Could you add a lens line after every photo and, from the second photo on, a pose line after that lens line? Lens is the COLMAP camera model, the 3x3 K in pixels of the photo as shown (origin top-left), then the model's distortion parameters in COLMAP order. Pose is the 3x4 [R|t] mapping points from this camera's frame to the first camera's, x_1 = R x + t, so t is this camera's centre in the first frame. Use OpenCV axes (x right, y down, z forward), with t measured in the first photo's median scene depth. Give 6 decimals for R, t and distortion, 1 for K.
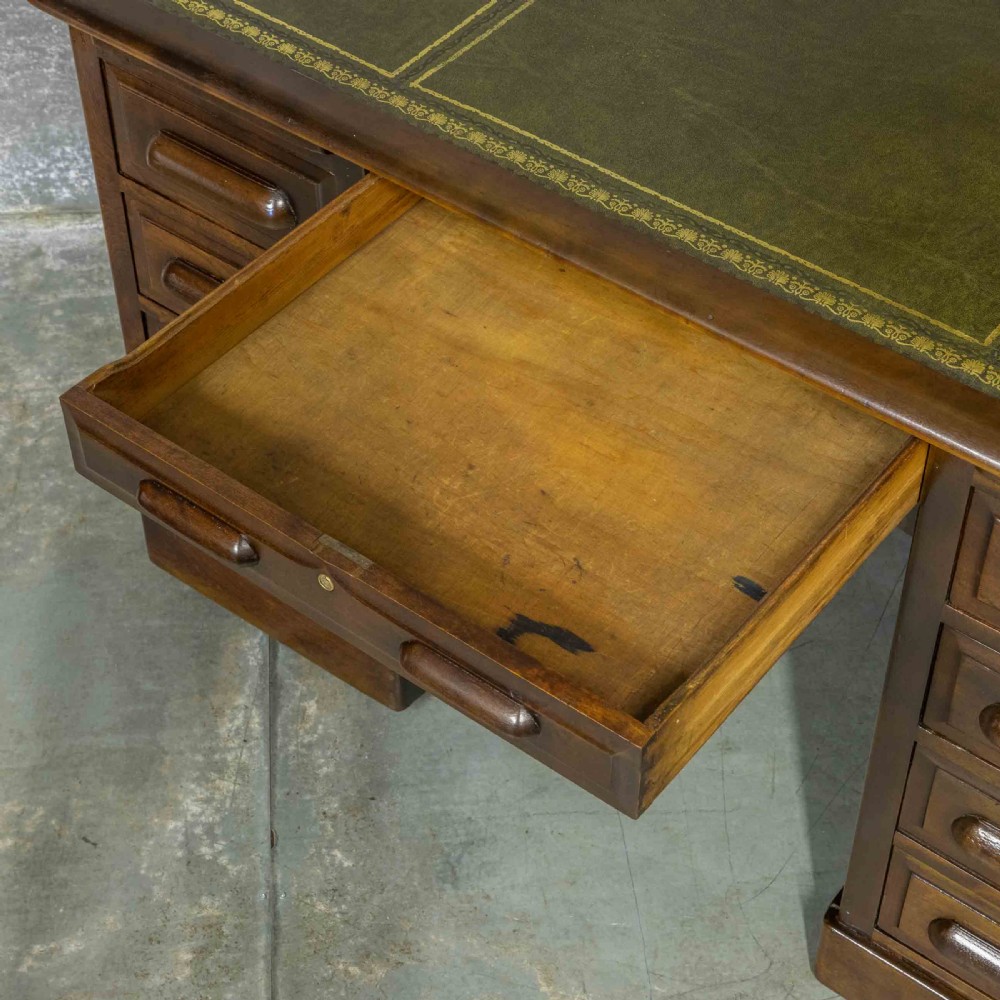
lens RADIAL K [[2091.7, 0, 499.9], [0, 2091.7, 497.9], [0, 0, 1]] dist [0.059664, 0.220358]
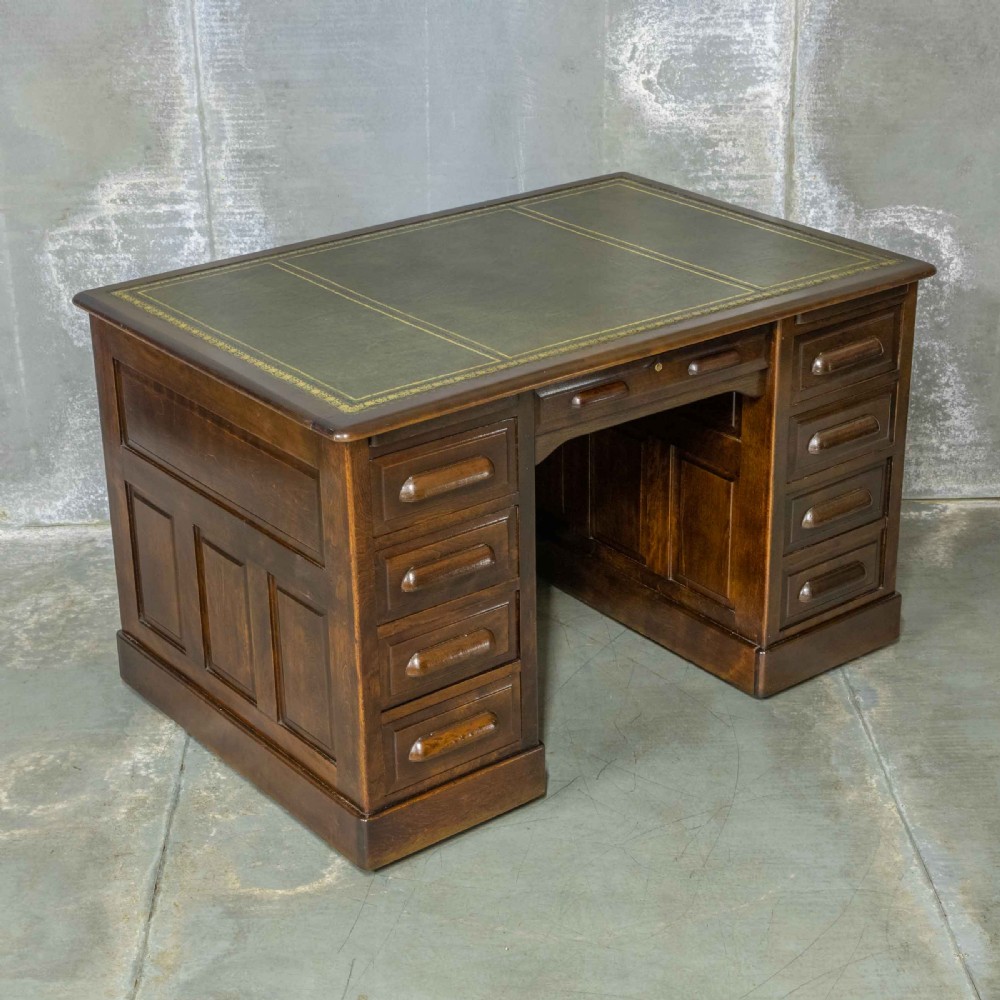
lens RADIAL K [[1961.3, 0, 486.3], [0, 1961.3, 507.5], [0, 0, 1]] dist [0.028851, 0.151287]
pose [[0.998503, 0.006253, -0.054344, 0.218728], [-0.025959, 0.928622, -0.370118, 0.534156], [0.048151, 0.370975, 0.927394, -0.541154]]
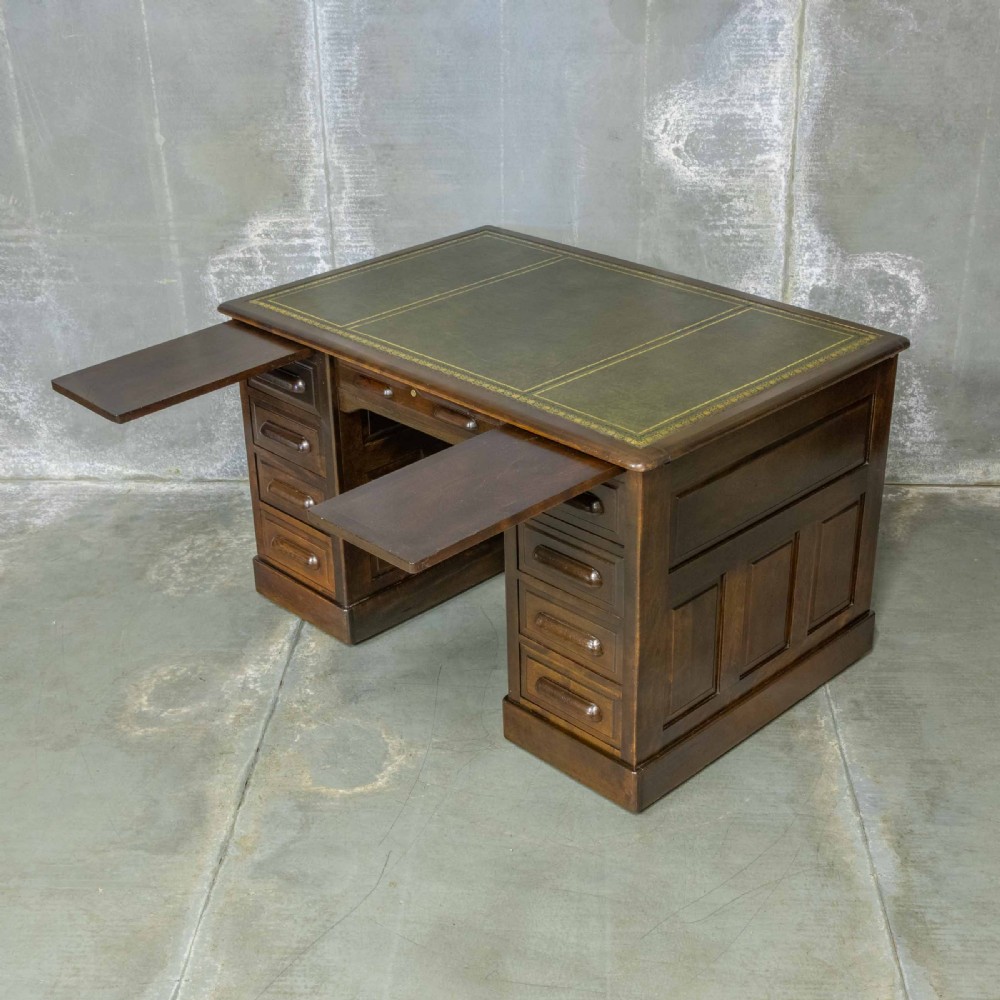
lens RADIAL K [[1435.1, 0, 490.3], [0, 1435.1, 494.1], [0, 0, 1]] dist [-0.046873, 0.095405]
pose [[0.989432, 0.044012, -0.138159, 0.299664], [-0.087736, 0.940322, -0.328782, 0.436648], [0.115443, 0.337429, 0.934246, -0.441321]]
